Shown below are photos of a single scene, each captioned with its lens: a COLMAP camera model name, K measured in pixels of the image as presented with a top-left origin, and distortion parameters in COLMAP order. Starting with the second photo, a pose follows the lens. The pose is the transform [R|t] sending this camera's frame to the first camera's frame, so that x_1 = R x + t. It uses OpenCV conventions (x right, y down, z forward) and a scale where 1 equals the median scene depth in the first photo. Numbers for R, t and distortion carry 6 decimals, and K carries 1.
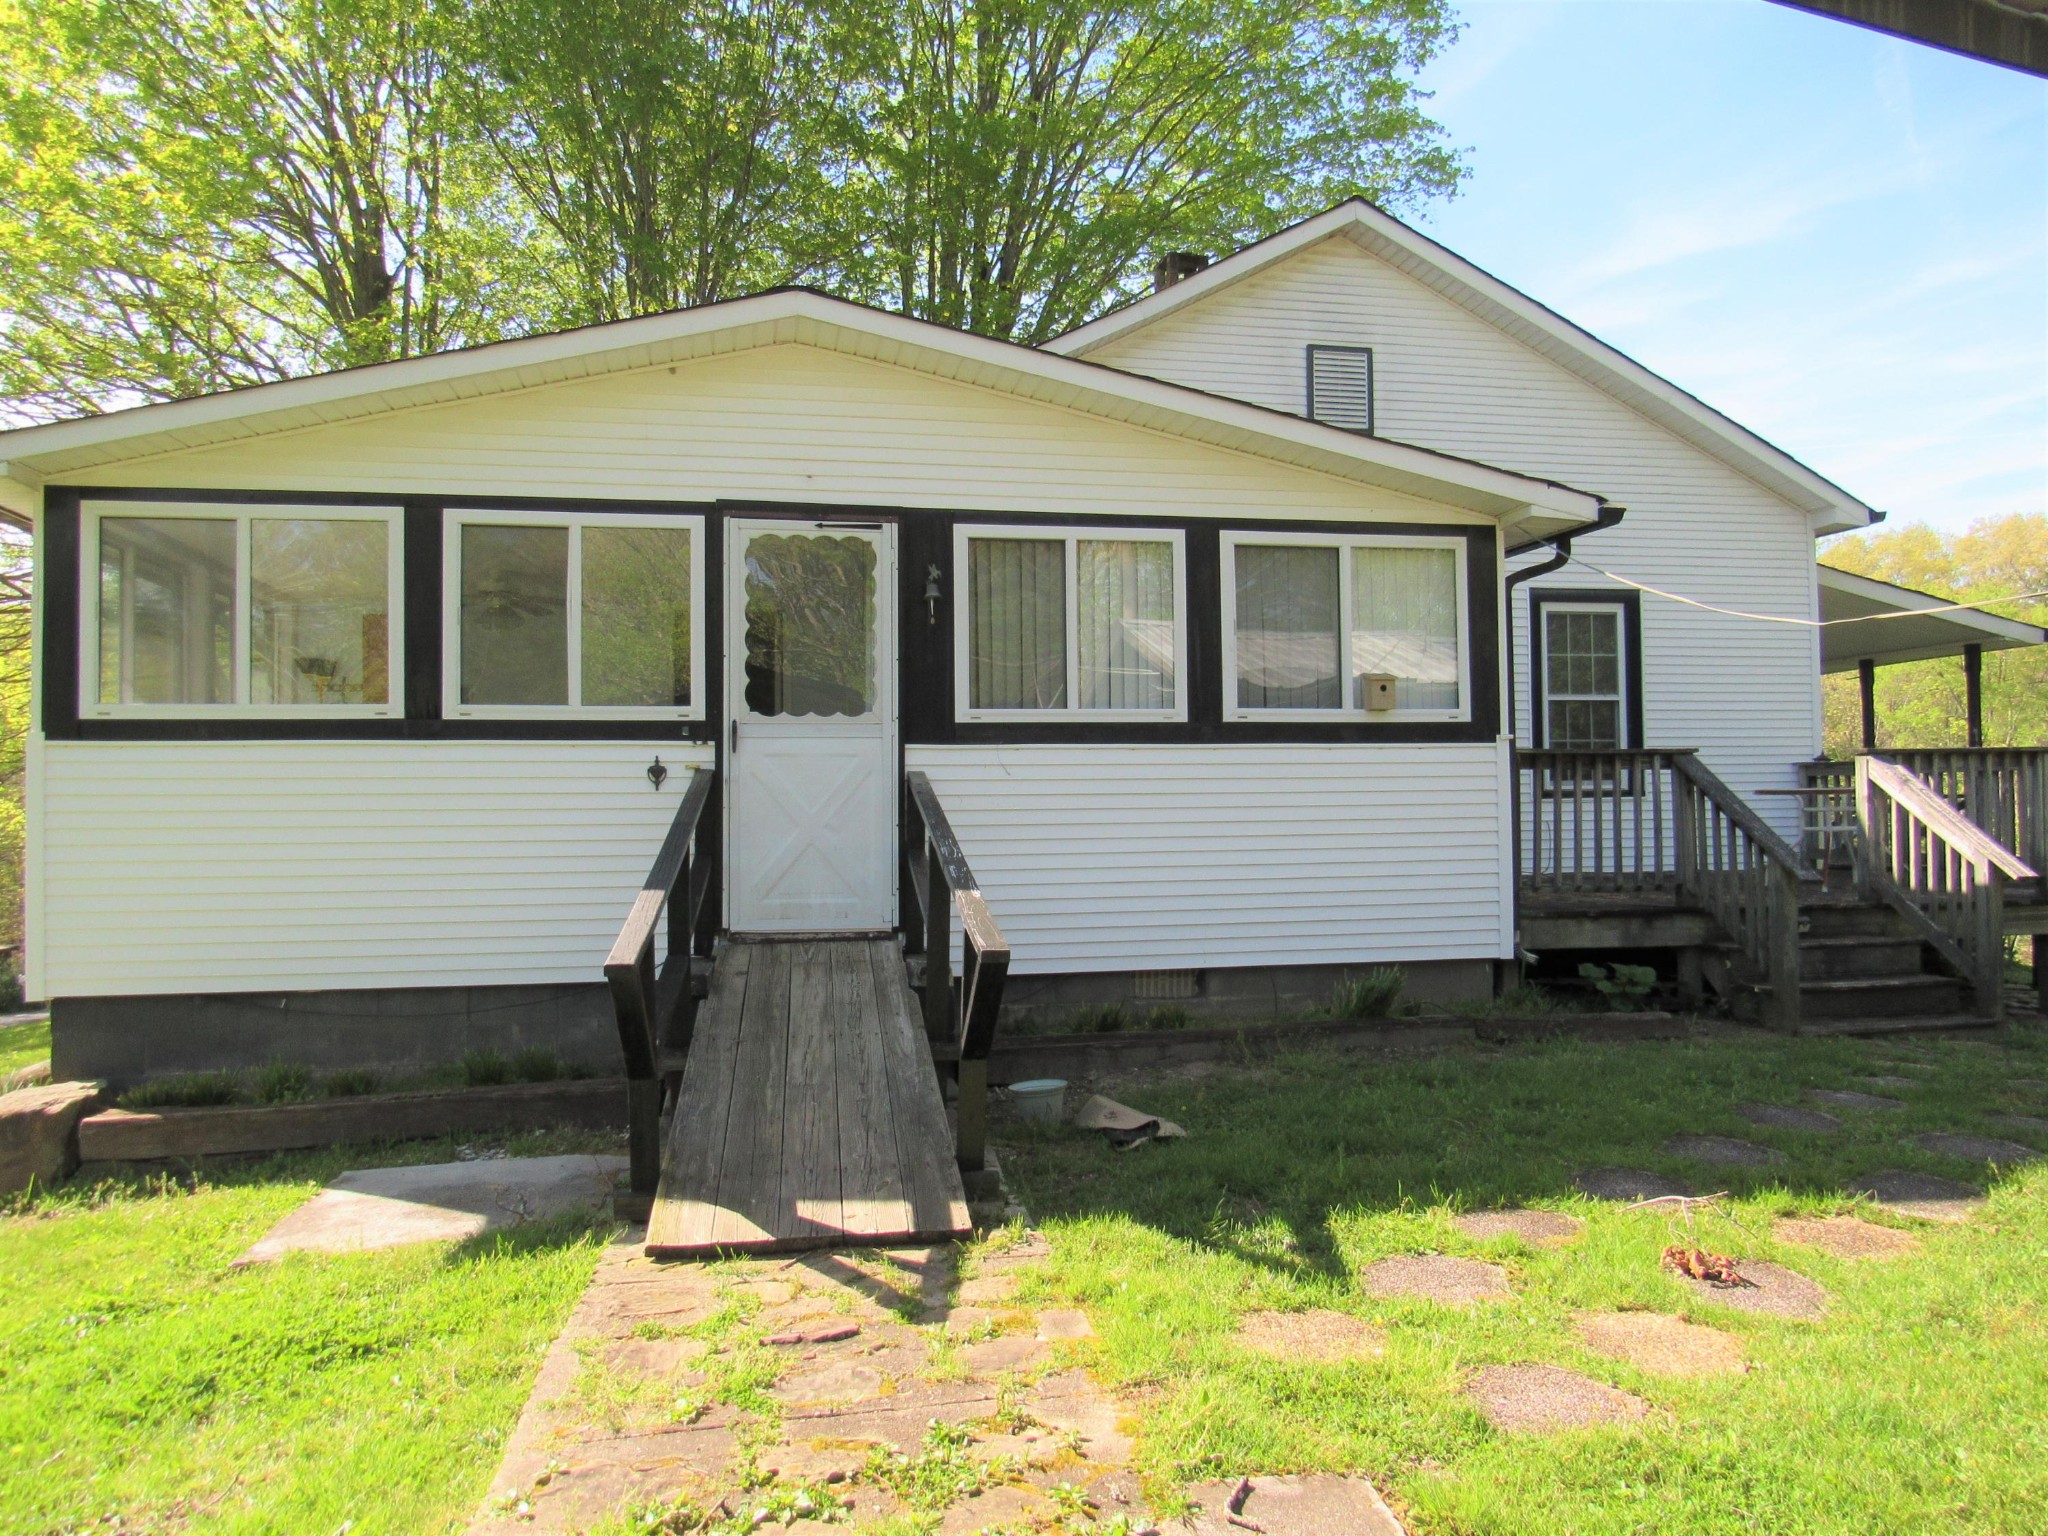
lens RADIAL K [[1485.3, 0, 1024.0], [0, 1485.3, 768.0], [0, 0, 1]] dist [-0.019962, 0.002128]
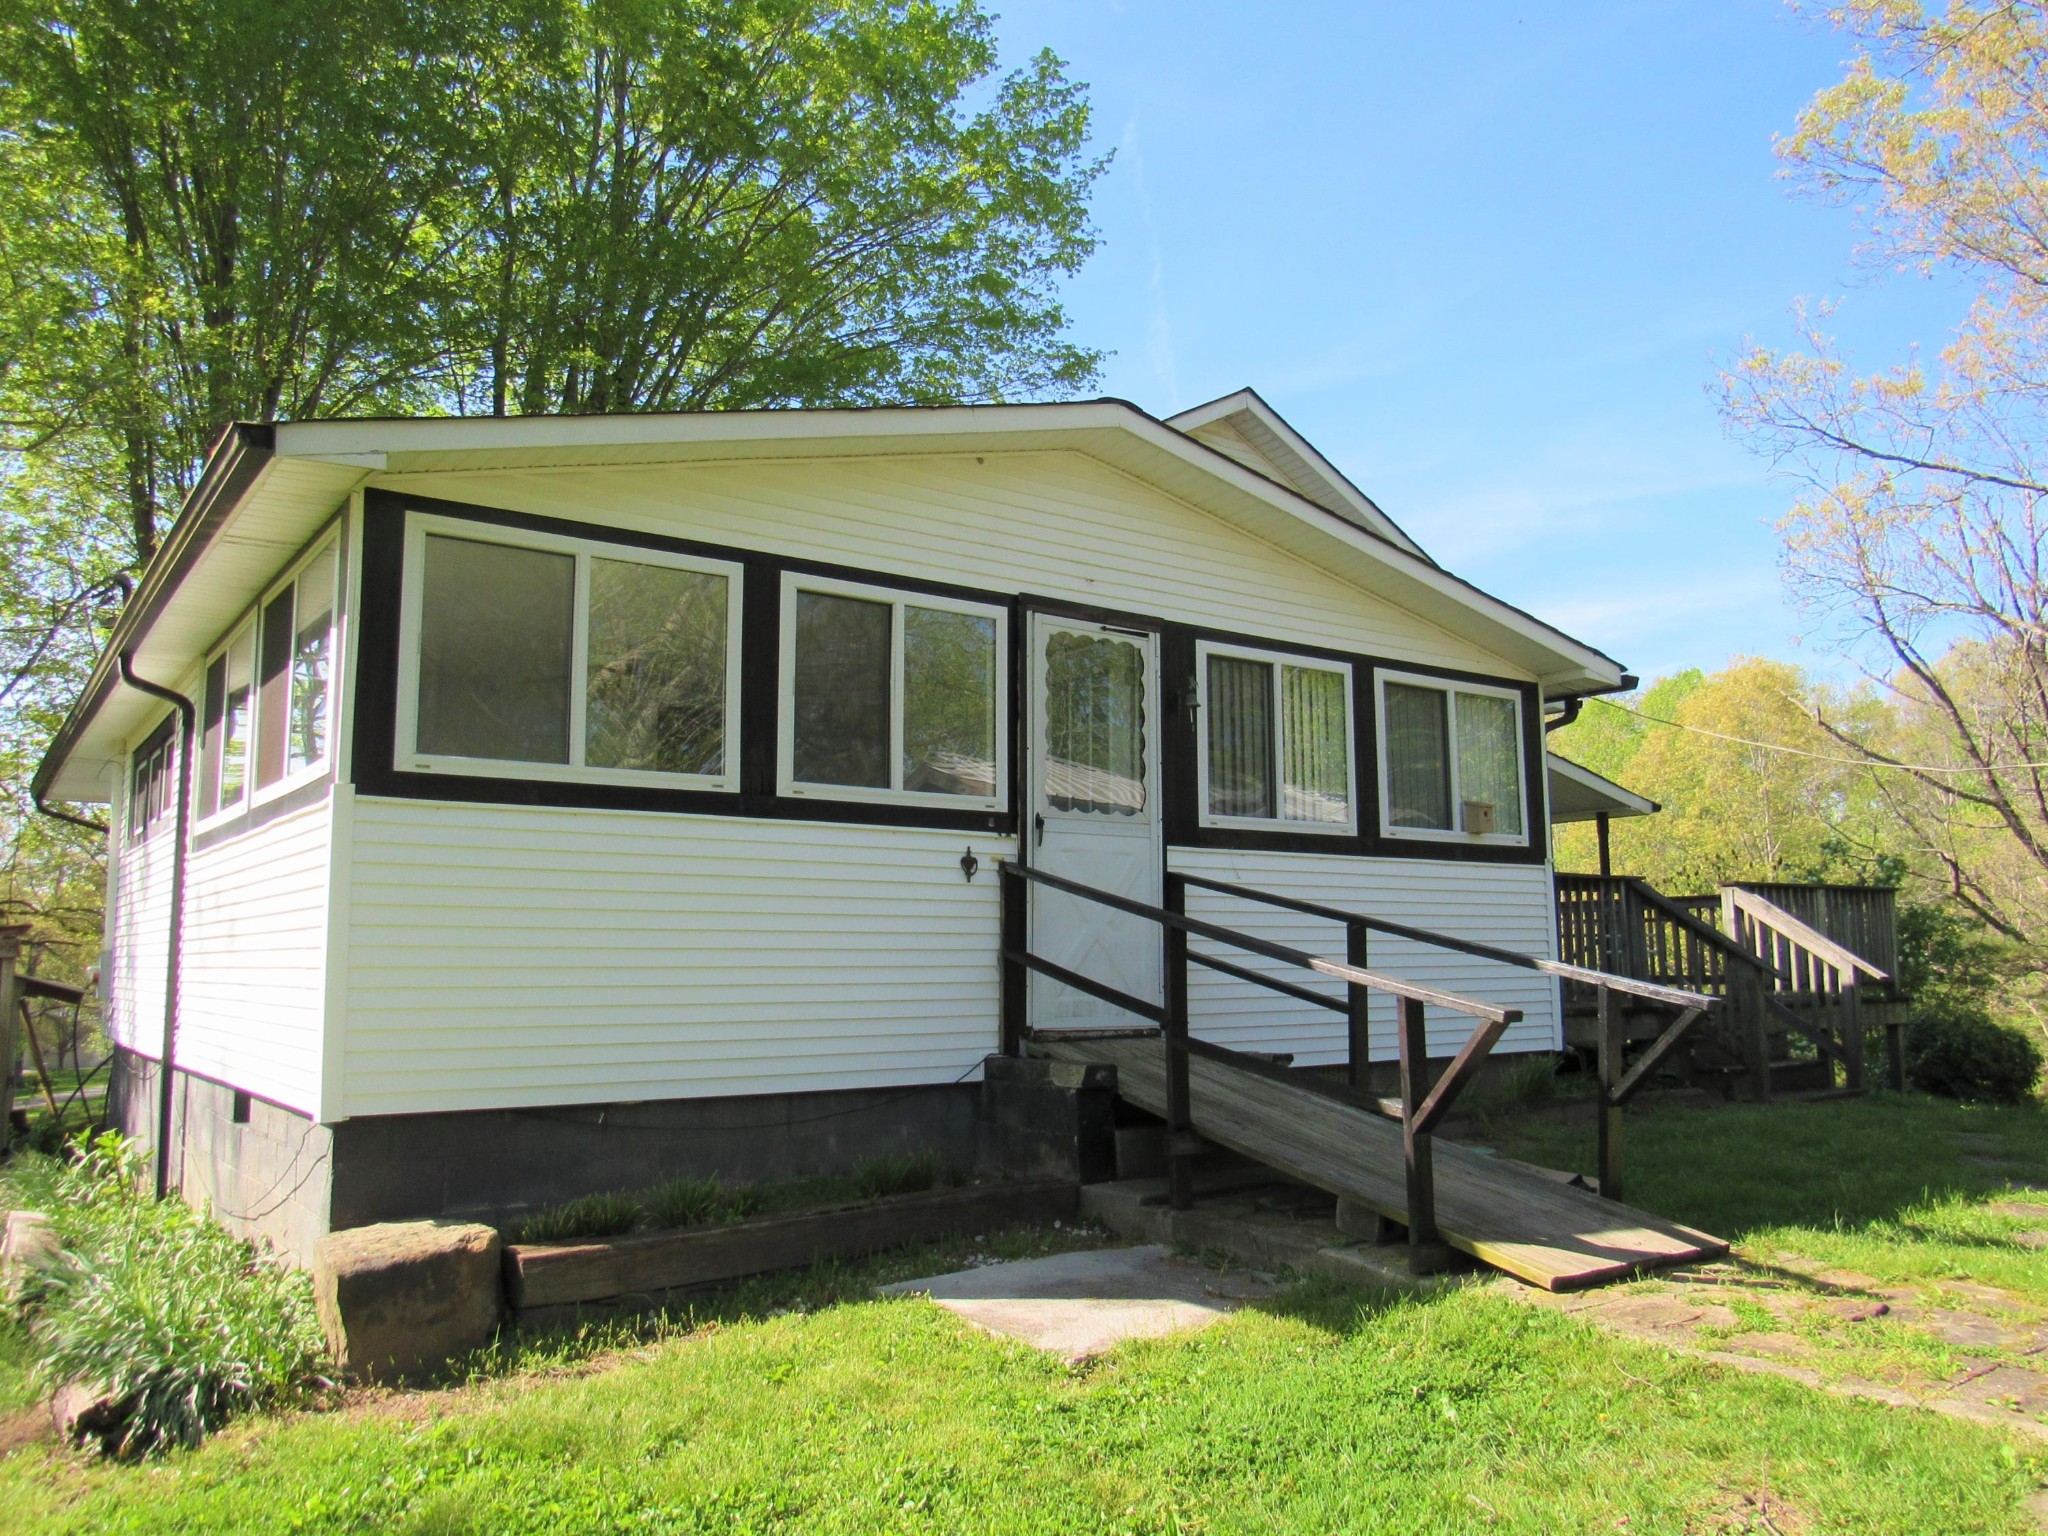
lens RADIAL K [[1544.2, 0, 1028.5], [0, 1544.2, 767.7], [0, 0, 1]] dist [-0.012857, -0.003184]
pose [[0.902629, 0.058682, 0.426401, -0.637713], [-0.012853, 0.993896, -0.109574, 0.050071], [-0.430228, 0.093425, 0.897873, 0.074532]]
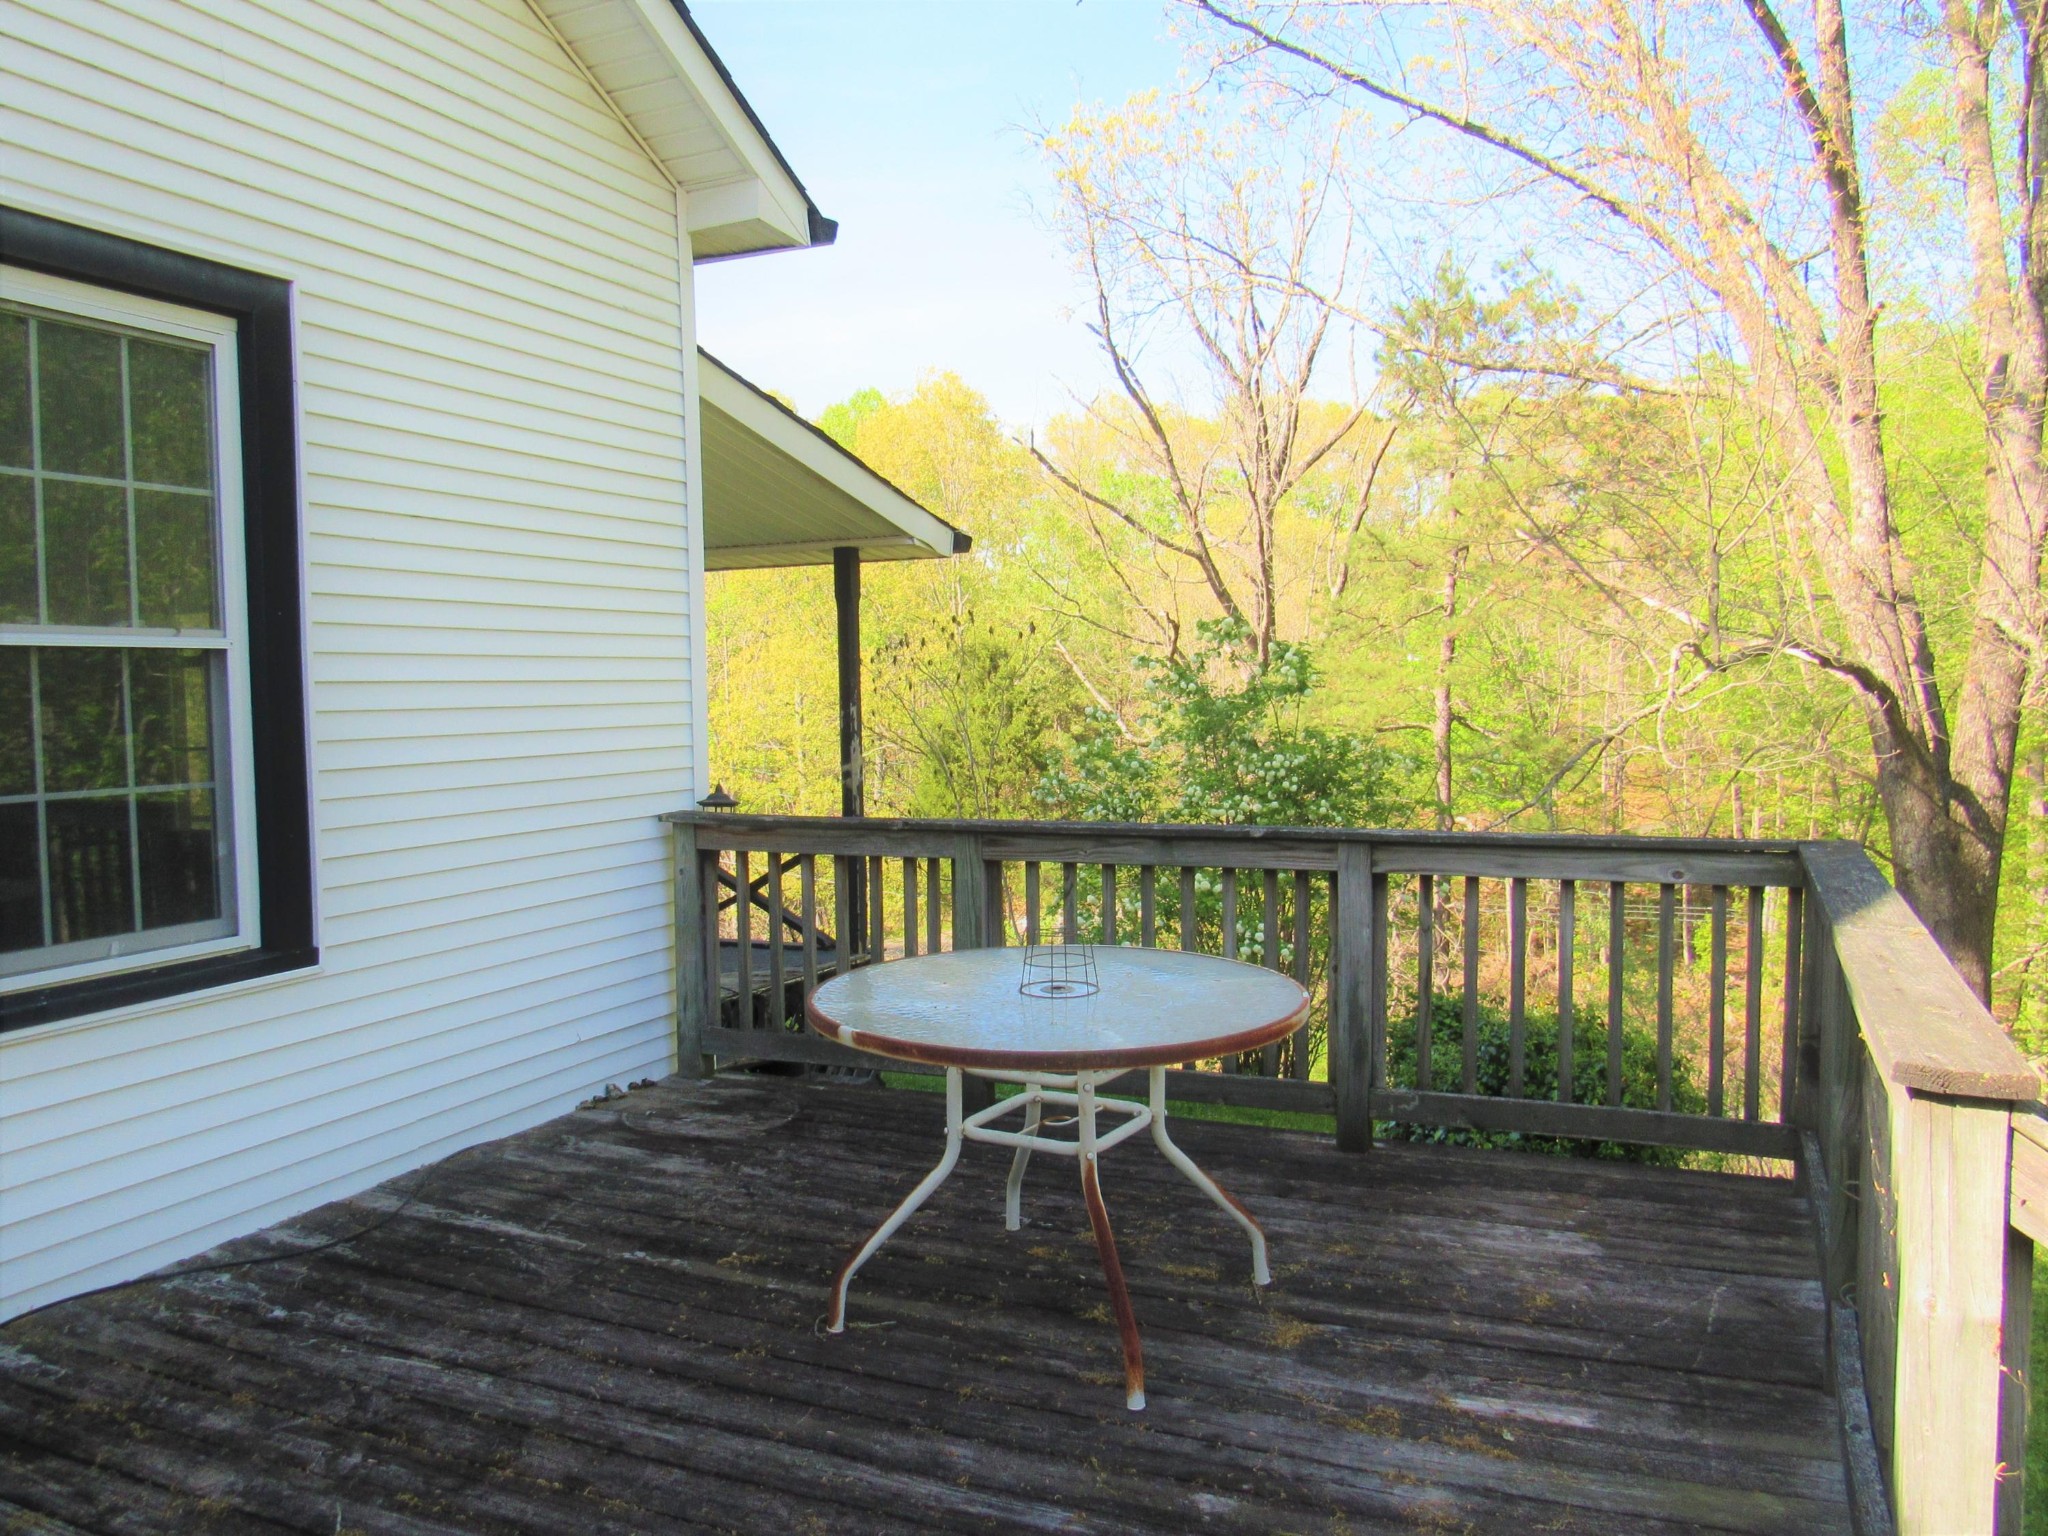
lens RADIAL K [[1544.2, 0, 1028.5], [0, 1544.2, 767.7], [0, 0, 1]] dist [-0.012857, -0.003184]
pose [[0.563802, -0.042129, 0.824835, 0.391874], [-0.010004, 0.998277, 0.057826, -0.068024], [-0.825849, -0.040854, 0.562409, 1.142110]]
